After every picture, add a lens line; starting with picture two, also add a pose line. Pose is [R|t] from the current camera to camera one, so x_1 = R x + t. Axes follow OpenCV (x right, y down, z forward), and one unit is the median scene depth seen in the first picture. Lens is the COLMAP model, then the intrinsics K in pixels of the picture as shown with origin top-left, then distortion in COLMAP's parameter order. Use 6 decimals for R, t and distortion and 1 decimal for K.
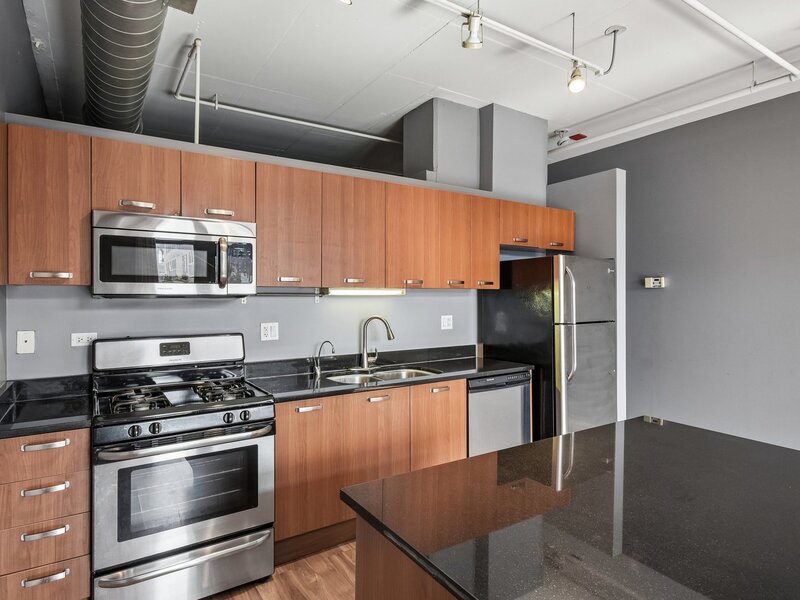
lens RADIAL K [[469.7, 0, 406.2], [0, 469.7, 299.1], [0, 0, 1]] dist [0.006066, 0.000668]
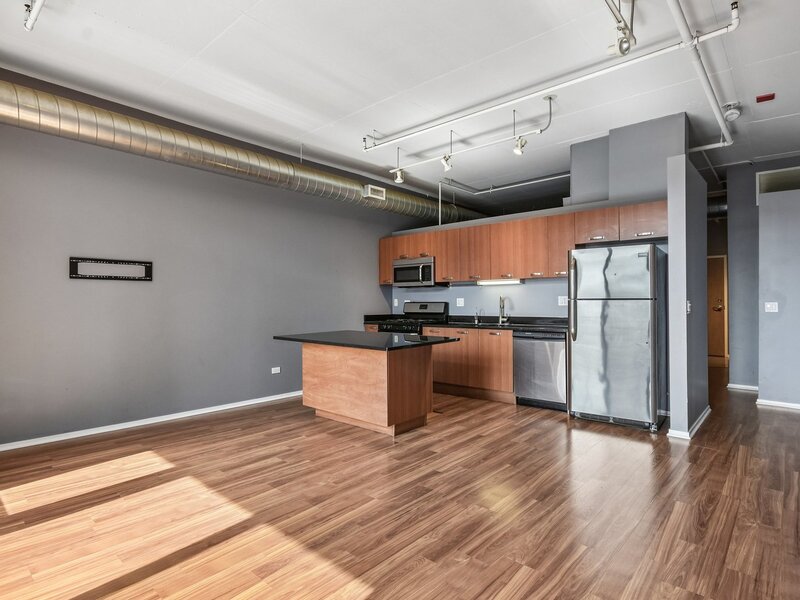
lens RADIAL K [[442.4, 0, 398.0], [0, 442.4, 302.1], [0, 0, 1]] dist [0.000740, 0.000750]
pose [[0.256129, -0.002471, -0.966639, 1.585024], [-0.002879, 0.999990, -0.003319, 0.072971], [0.966638, 0.003633, 0.256120, 0.181966]]
